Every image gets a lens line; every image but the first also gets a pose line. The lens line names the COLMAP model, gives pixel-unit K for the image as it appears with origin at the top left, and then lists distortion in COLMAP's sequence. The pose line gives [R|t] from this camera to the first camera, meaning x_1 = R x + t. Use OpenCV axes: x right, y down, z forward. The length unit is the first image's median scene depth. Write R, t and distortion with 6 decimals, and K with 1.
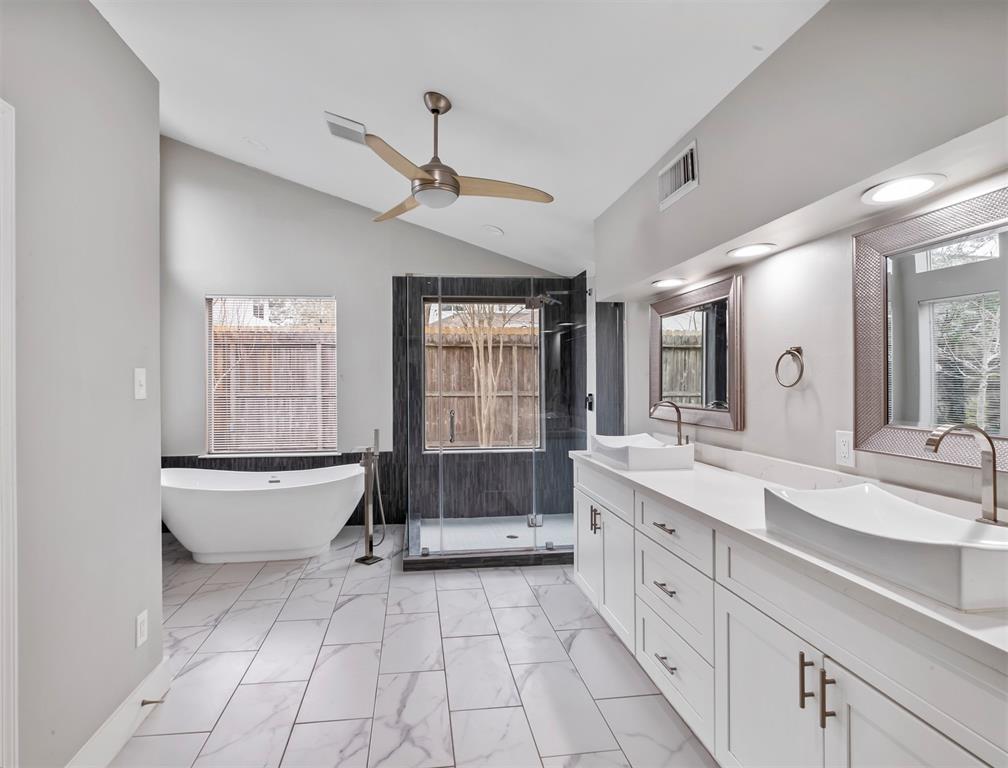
lens RADIAL K [[502.6, 0, 504.3], [0, 502.6, 381.4], [0, 0, 1]] dist [-0.005883, -0.001830]
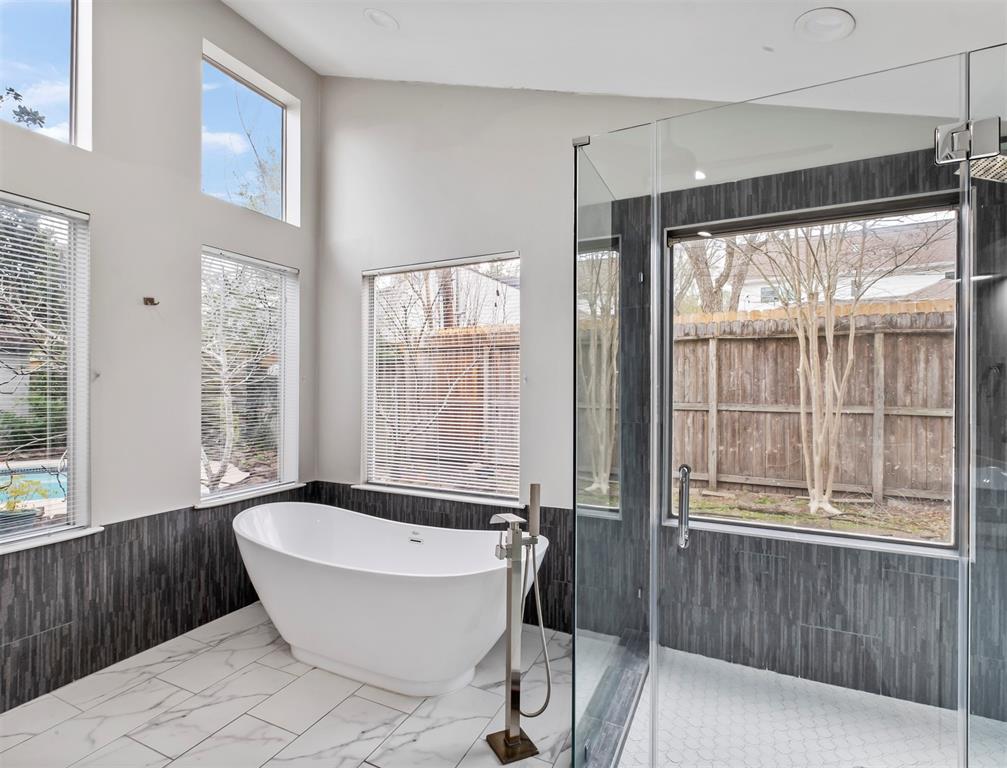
lens RADIAL K [[502.1, 0, 489.8], [0, 502.1, 393.1], [0, 0, 1]] dist [-0.005883, -0.001830]
pose [[0.804565, 0.010373, -0.593774, 0.001929], [-0.006148, 0.999939, 0.009139, 0.000633], [0.593833, -0.003703, 0.804580, 0.240811]]
